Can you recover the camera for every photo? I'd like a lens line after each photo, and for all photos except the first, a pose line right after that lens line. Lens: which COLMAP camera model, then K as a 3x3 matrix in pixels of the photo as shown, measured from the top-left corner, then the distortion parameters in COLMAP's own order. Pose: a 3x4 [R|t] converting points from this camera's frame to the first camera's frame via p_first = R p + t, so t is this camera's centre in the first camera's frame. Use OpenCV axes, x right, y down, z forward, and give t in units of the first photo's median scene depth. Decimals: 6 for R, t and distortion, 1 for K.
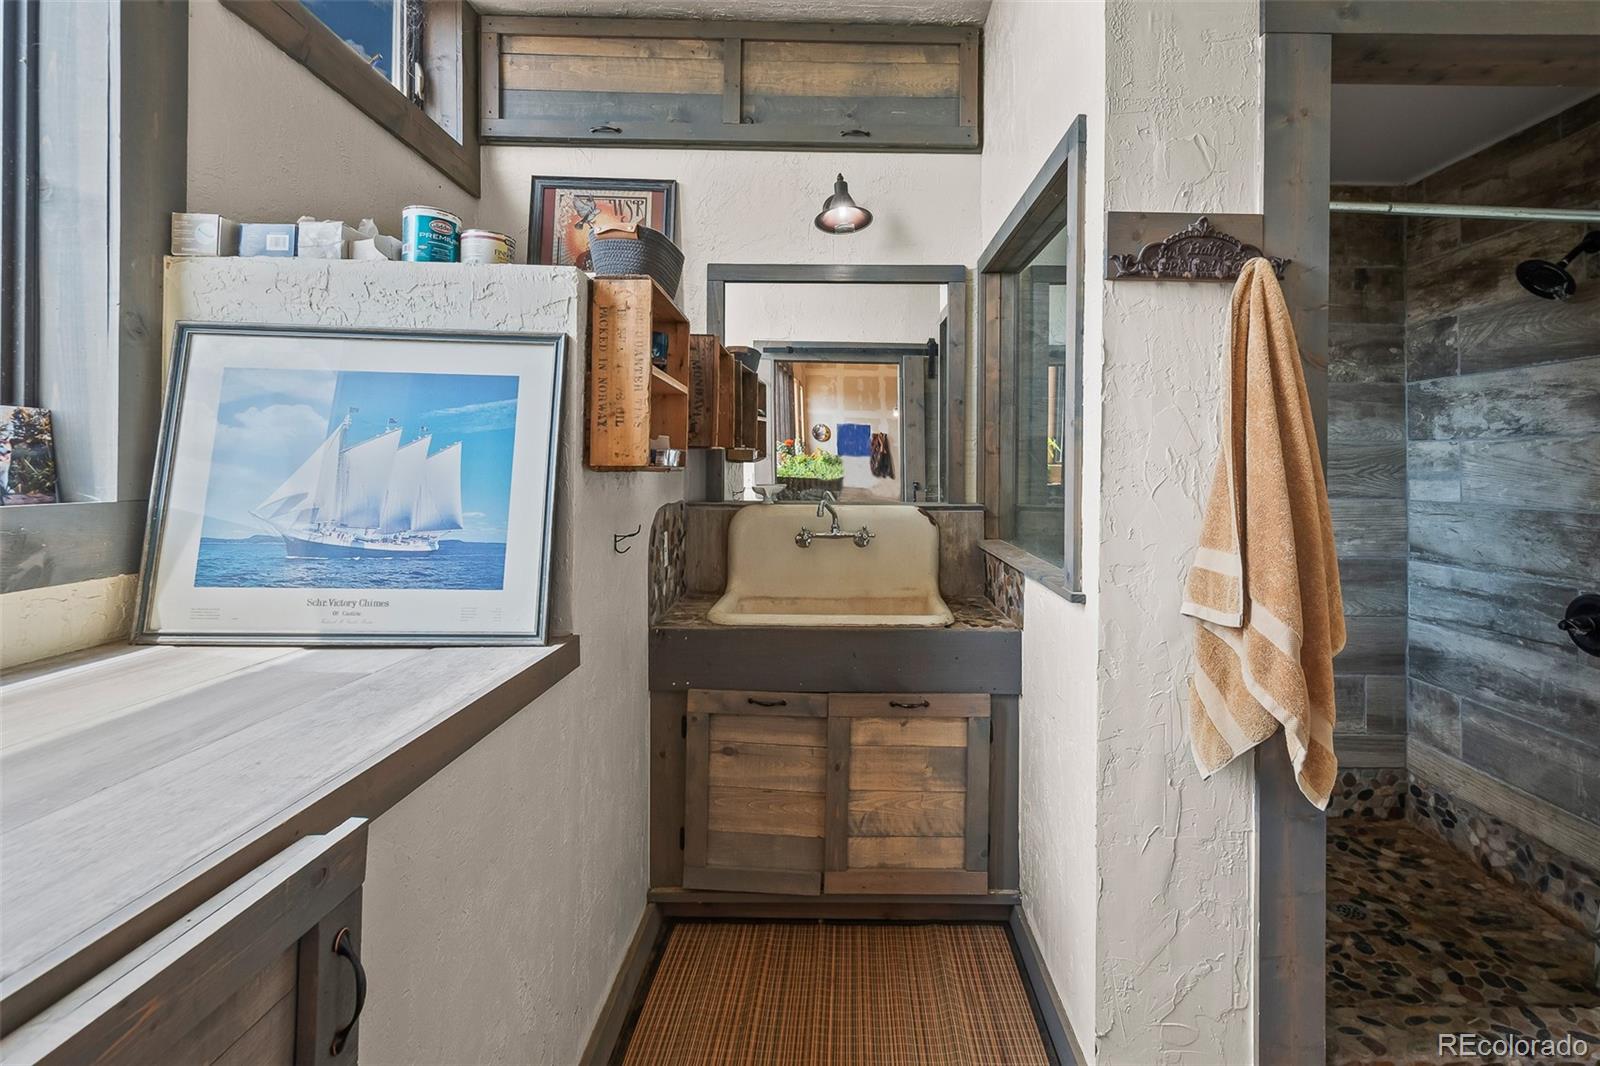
lens RADIAL K [[749.8, 0, 828.5], [0, 749.8, 510.2], [0, 0, 1]] dist [0.015527, -0.007693]
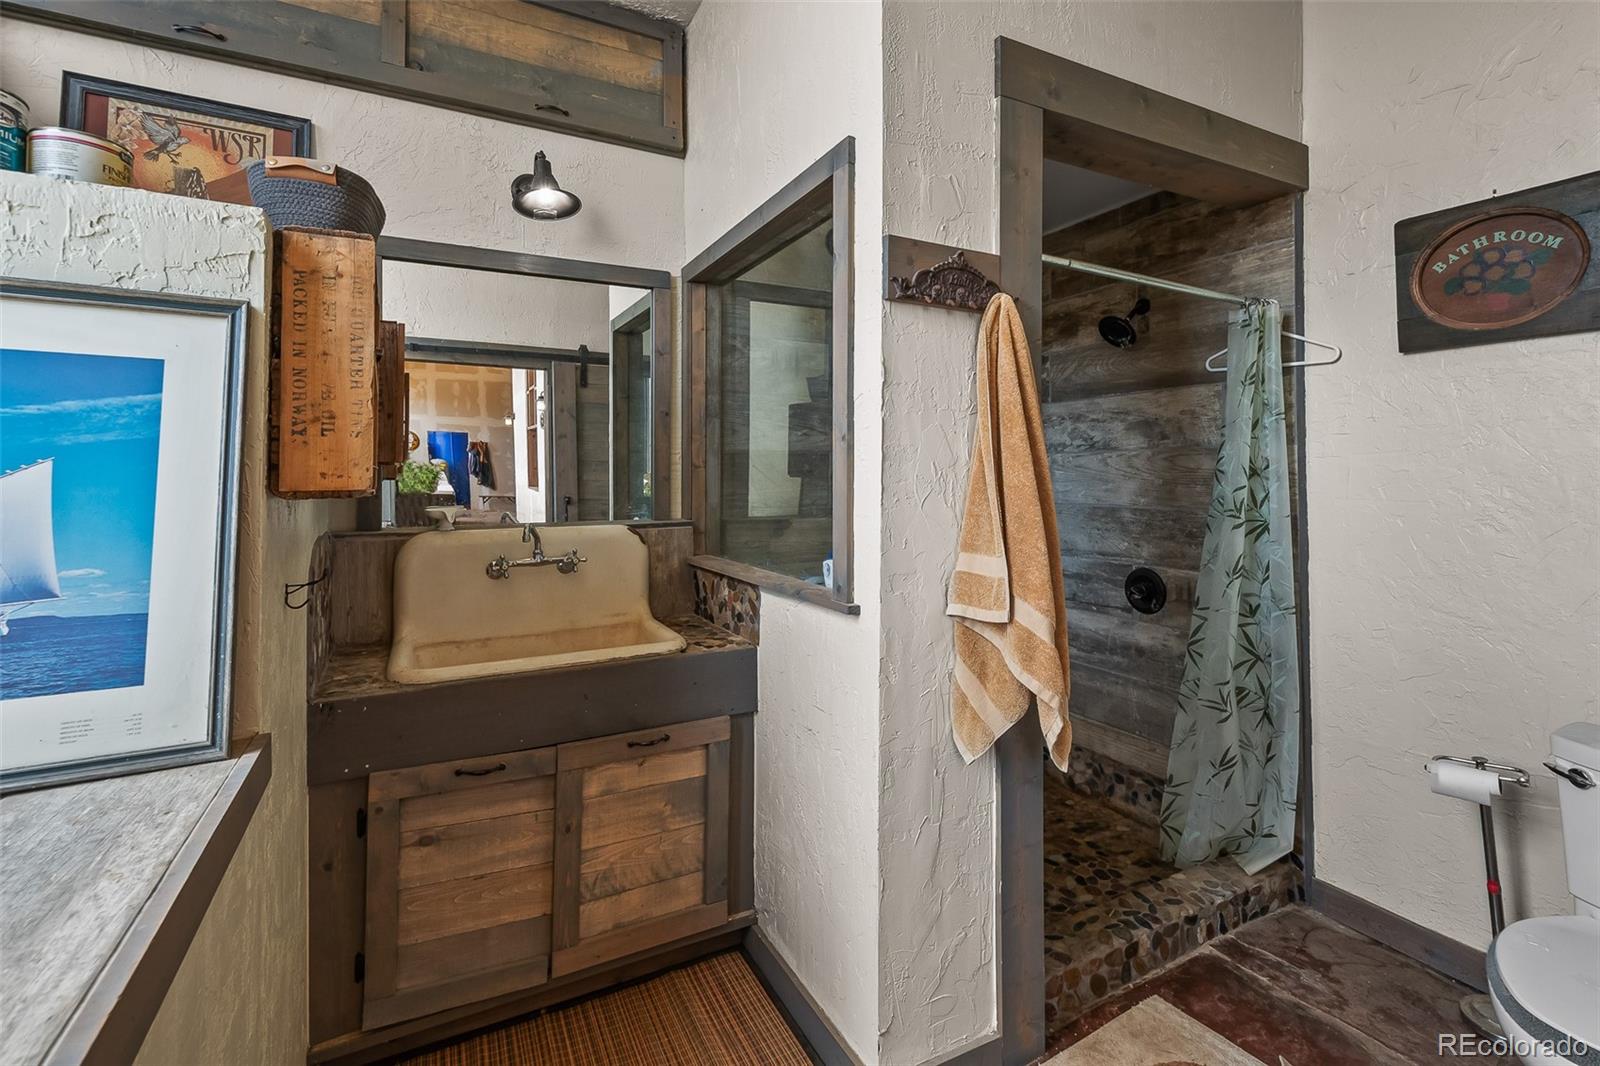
lens RADIAL K [[749.8, 0, 828.5], [0, 749.8, 510.2], [0, 0, 1]] dist [0.015527, -0.007693]
pose [[0.885389, -0.035858, 0.463466, -0.110234], [0.043570, 0.999033, -0.005940, -0.008536], [-0.462804, 0.025452, 0.886095, 0.075068]]
